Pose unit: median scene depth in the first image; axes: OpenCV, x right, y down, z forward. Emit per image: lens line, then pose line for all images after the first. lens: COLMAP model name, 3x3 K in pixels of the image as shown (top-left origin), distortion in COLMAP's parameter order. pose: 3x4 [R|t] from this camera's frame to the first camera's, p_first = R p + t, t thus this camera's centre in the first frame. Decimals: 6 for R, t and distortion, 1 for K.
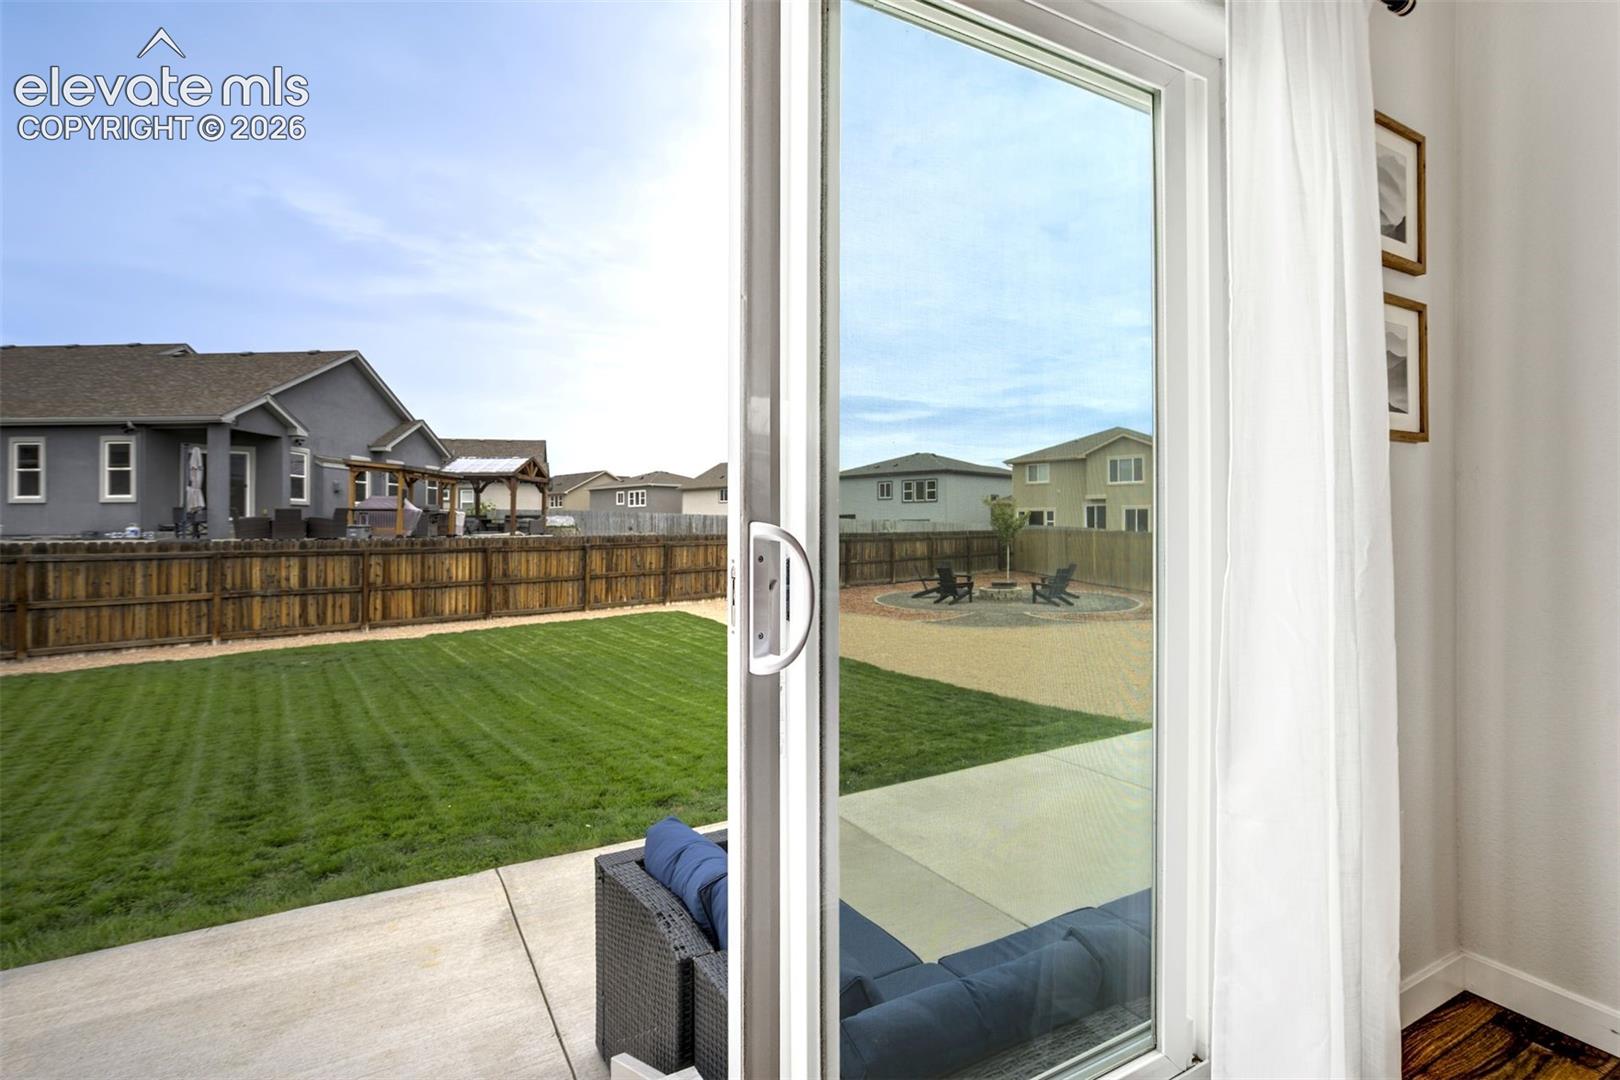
lens RADIAL K [[754.8, 0, 826.3], [0, 754.8, 526.9], [0, 0, 1]] dist [-0.034129, 0.009548]
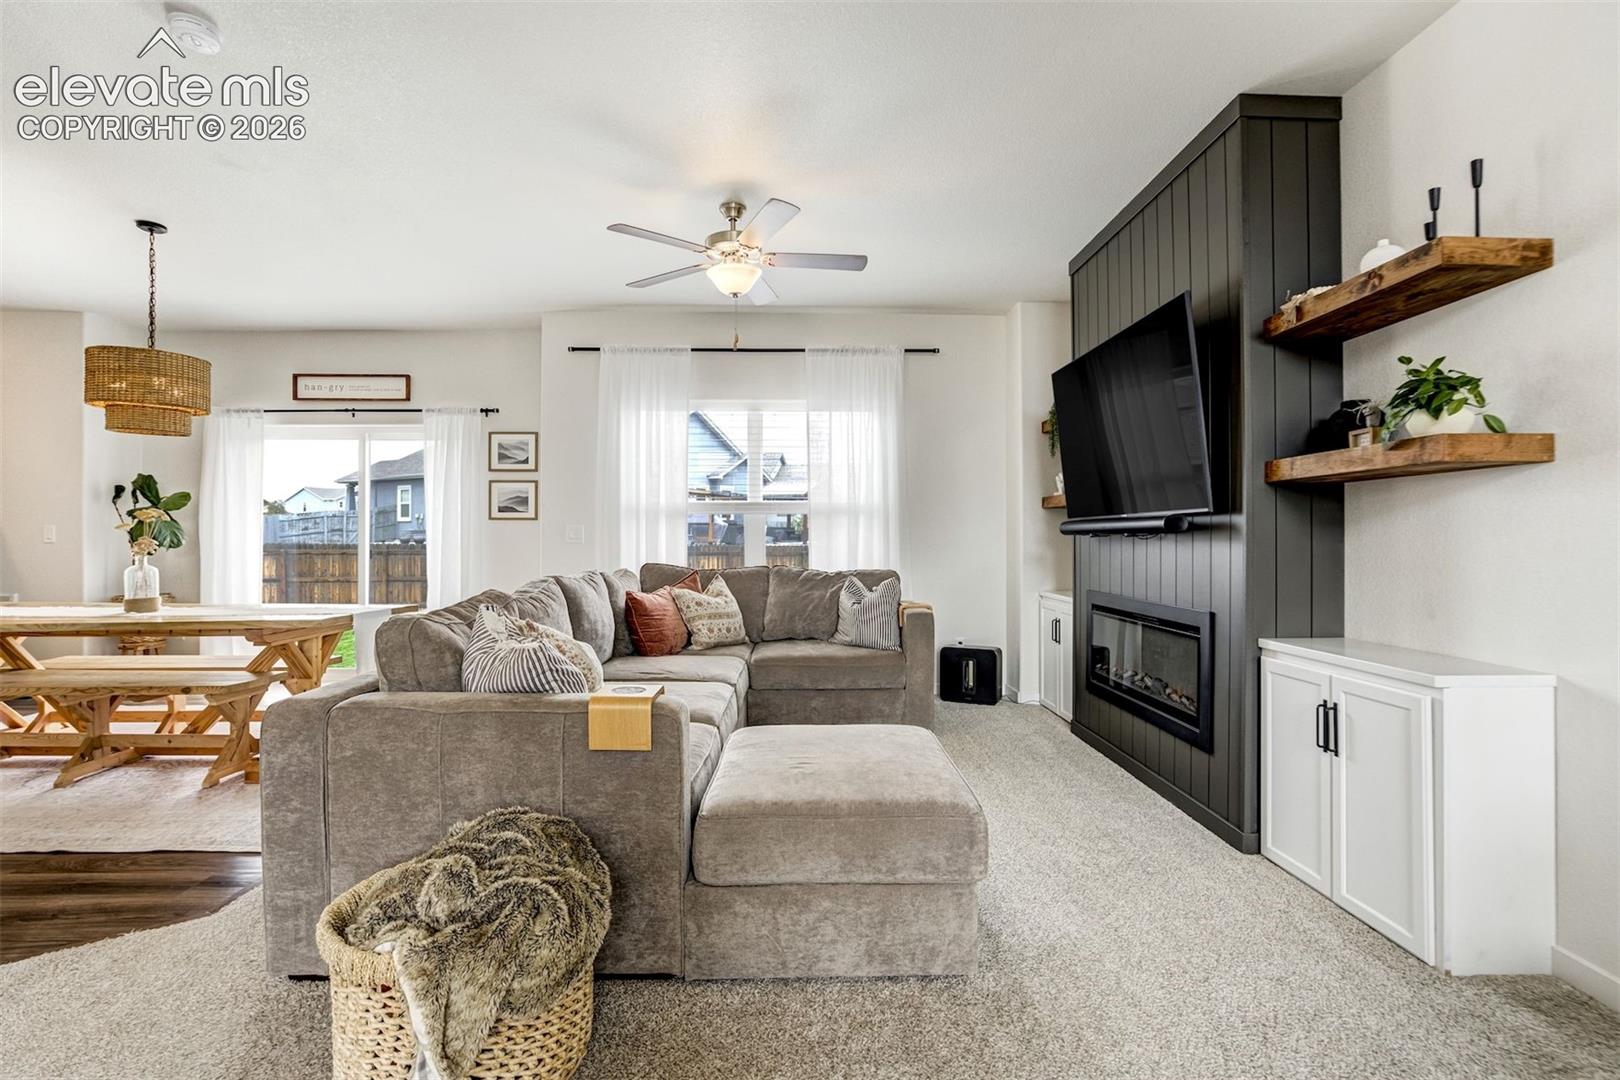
lens RADIAL K [[754.8, 0, 807.3], [0, 754.8, 542.6], [0, 0, 1]] dist [-0.034129, 0.009548]
pose [[0.868448, 0.014222, -0.495576, 0.270582], [-0.010930, 0.999895, 0.009541, -0.003932], [0.495660, -0.002869, 0.868512, -0.110324]]
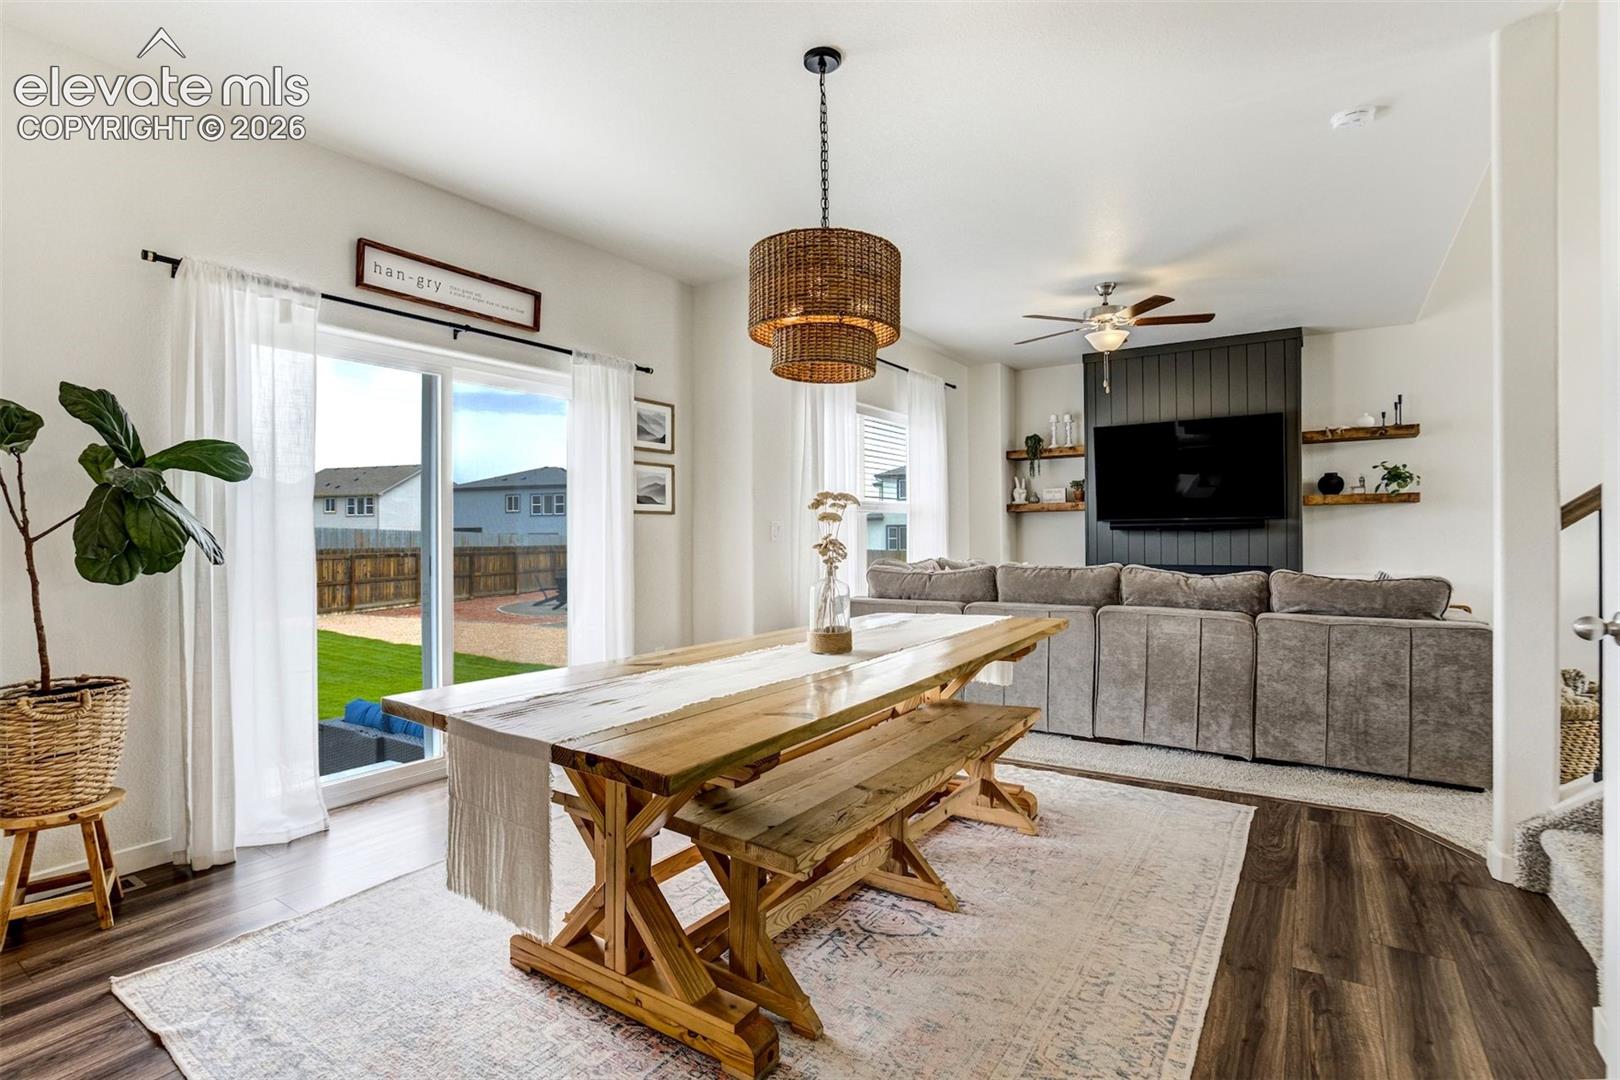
lens RADIAL K [[754.8, 0, 819.9], [0, 754.8, 538.0], [0, 0, 1]] dist [-0.034129, 0.009548]
pose [[0.895053, -0.002141, 0.445955, -0.000308], [0.003222, 0.999993, -0.001665, -0.001113], [-0.445949, 0.002927, 0.895054, -0.137875]]
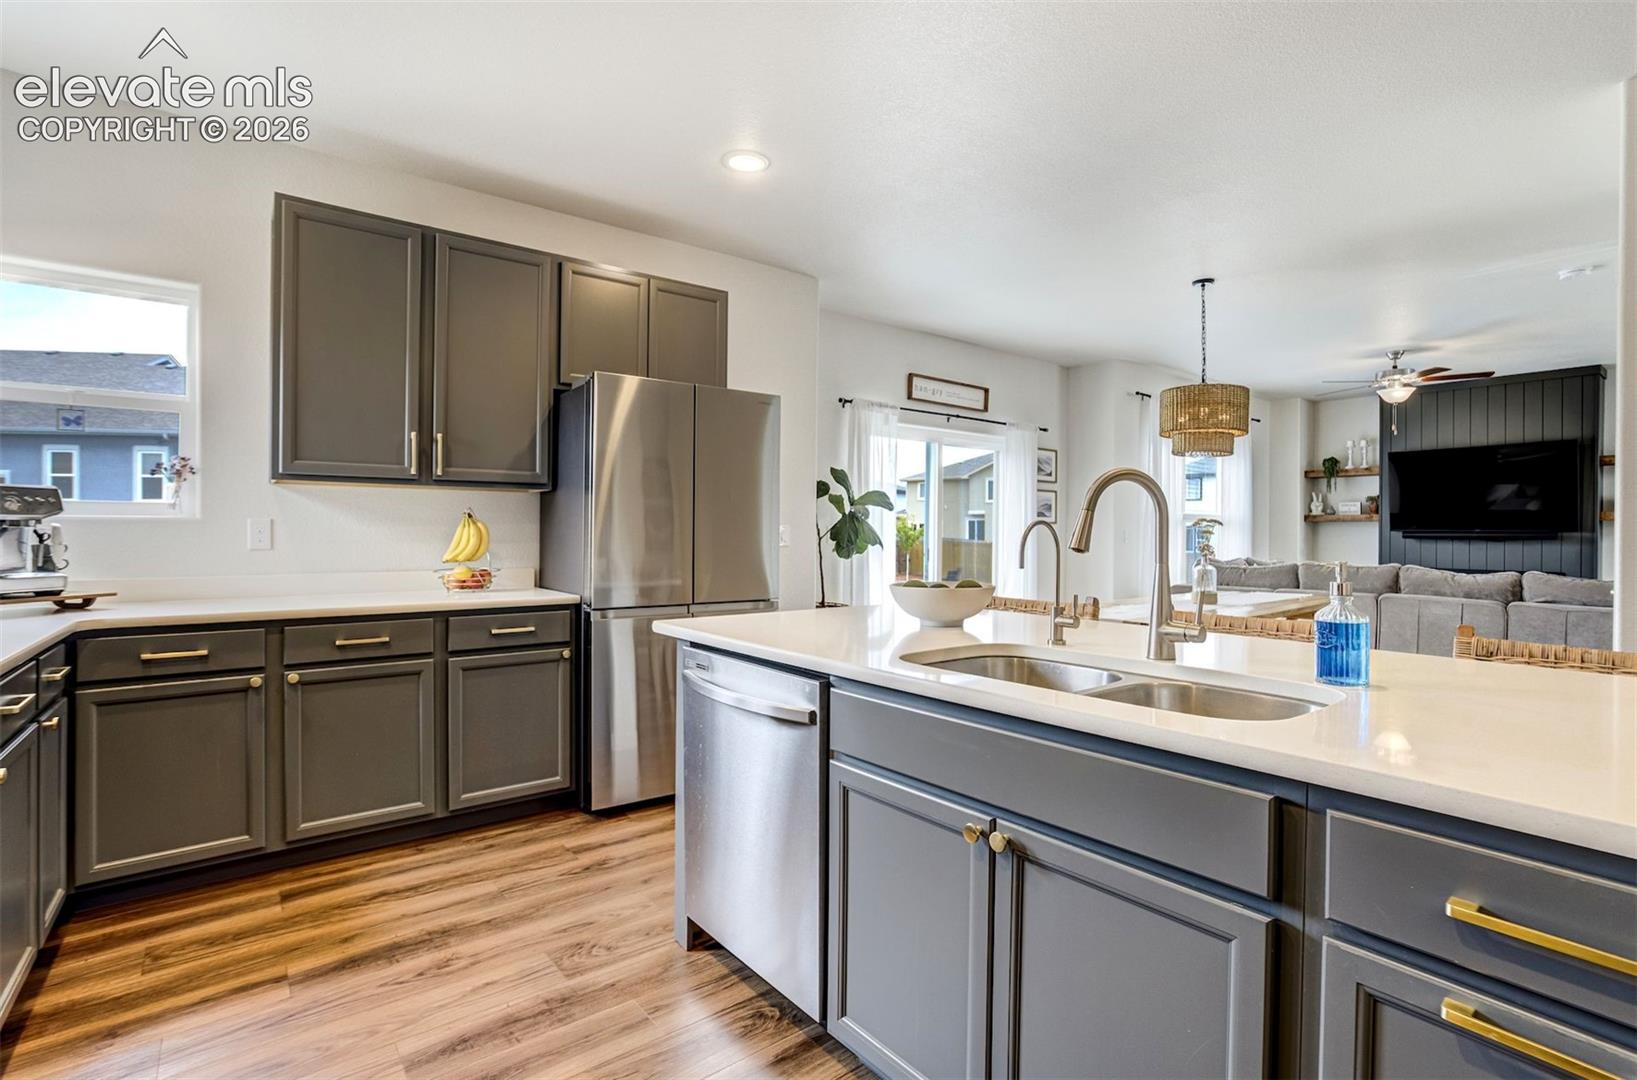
lens RADIAL K [[762.7, 0, 825.4], [0, 762.7, 538.7], [0, 0, 1]] dist [-0.034129, 0.009548]
pose [[0.988760, 0.013334, 0.148919, -0.083445], [-0.014114, 0.999892, 0.004186, -0.001928], [-0.148847, -0.006241, 0.988841, -0.228853]]
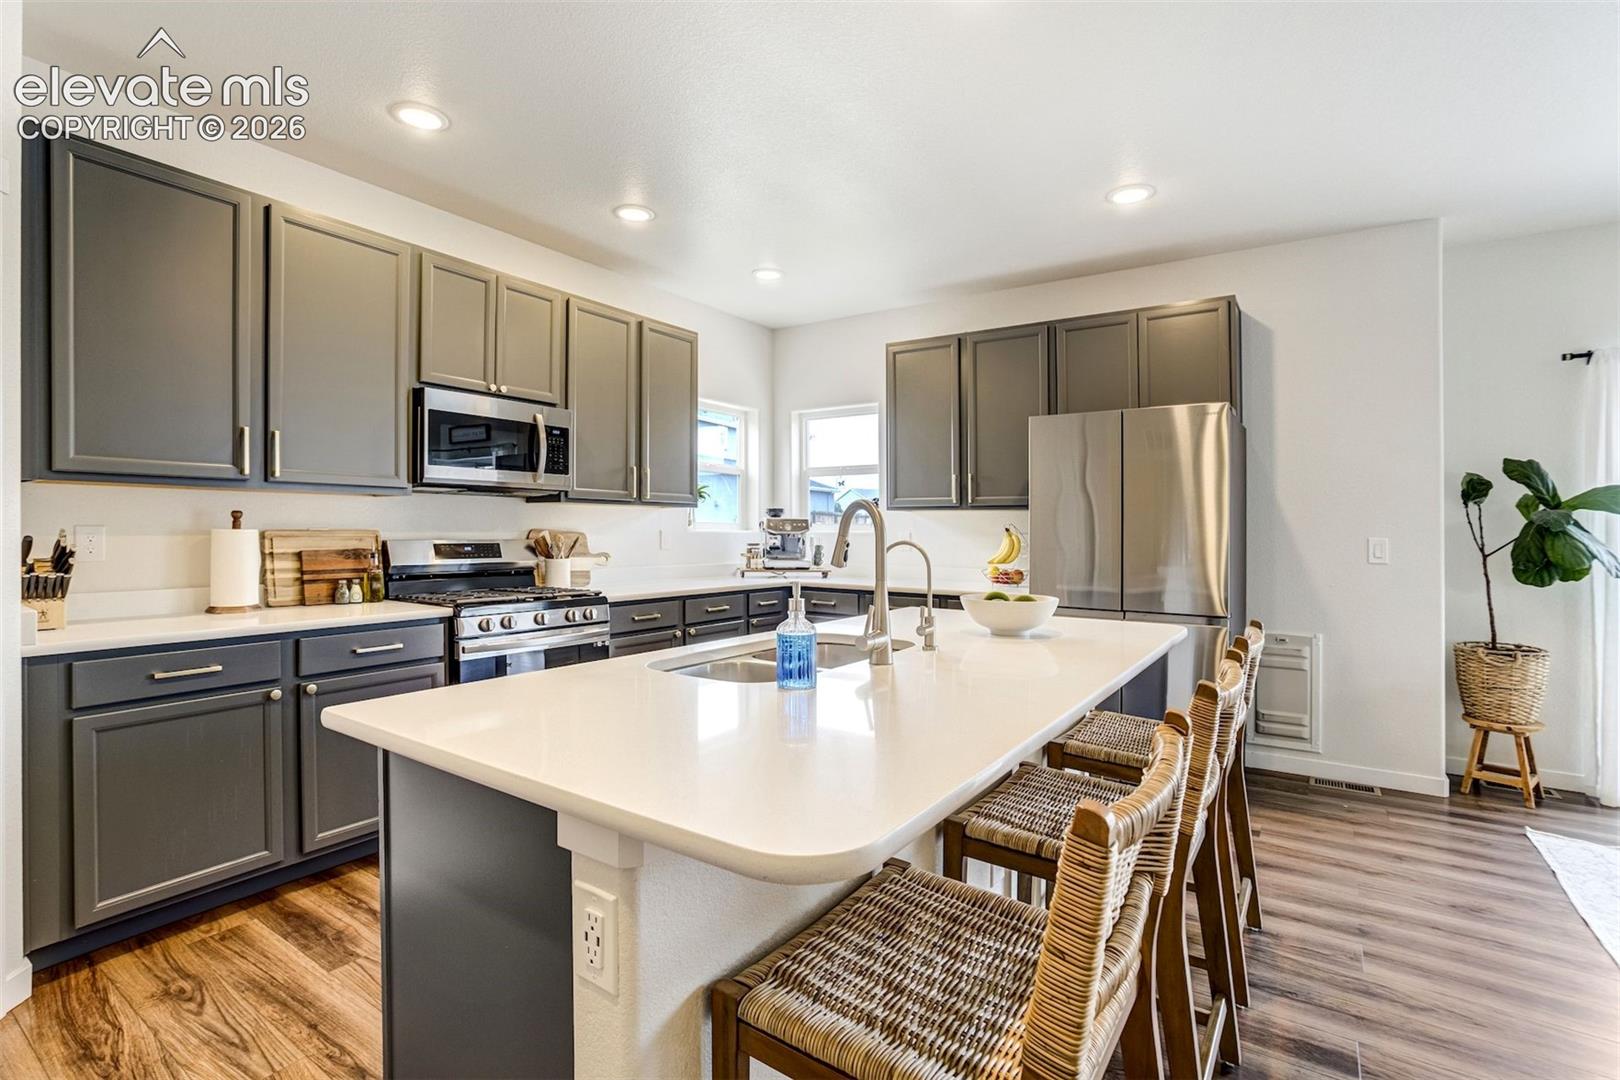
lens RADIAL K [[754.8, 0, 808.4], [0, 754.8, 533.9], [0, 0, 1]] dist [-0.034129, 0.009548]
pose [[0.415757, 0.019101, -0.909275, 0.032538], [-0.015314, 0.999785, 0.014000, -0.005807], [0.909347, 0.008104, 0.415960, -0.202636]]
